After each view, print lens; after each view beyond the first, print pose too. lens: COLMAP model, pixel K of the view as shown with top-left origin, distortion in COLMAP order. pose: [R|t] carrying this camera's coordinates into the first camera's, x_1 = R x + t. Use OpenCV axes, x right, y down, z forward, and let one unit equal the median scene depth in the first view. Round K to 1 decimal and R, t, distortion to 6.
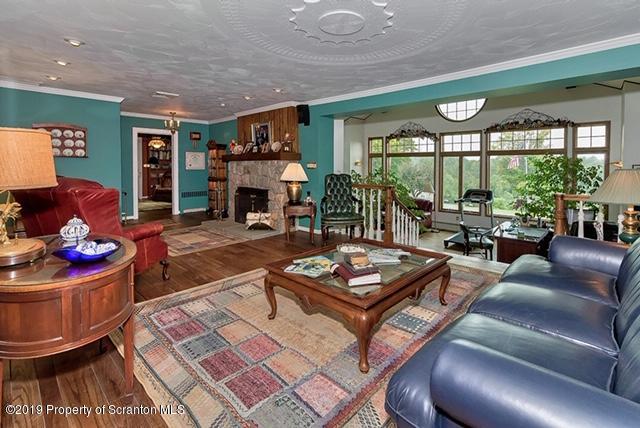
lens RADIAL K [[304.6, 0, 328.1], [0, 304.6, 178.6], [0, 0, 1]] dist [0.003623, 0.000379]
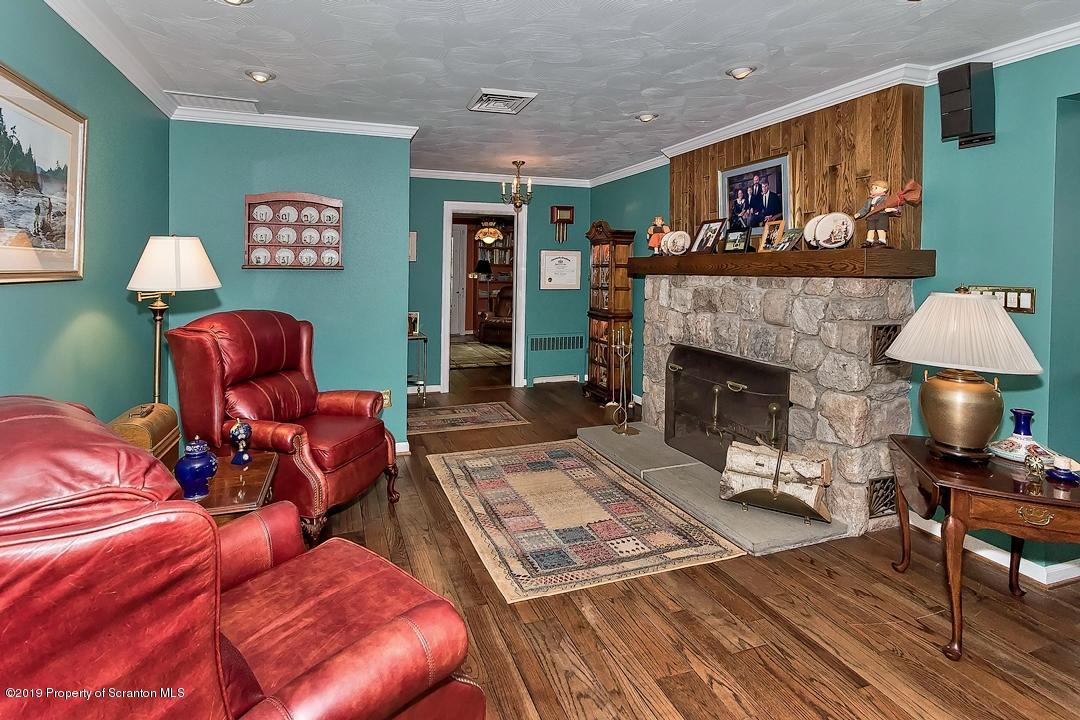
lens RADIAL K [[506.3, 0, 483.1], [0, 506.3, 267.8], [0, 0, 1]] dist [-0.000193, -0.000182]
pose [[0.861744, 0.004244, -0.507326, -0.184860], [-0.027851, 0.998853, -0.038951, -0.034951], [0.506579, 0.047695, 0.860873, 0.357037]]
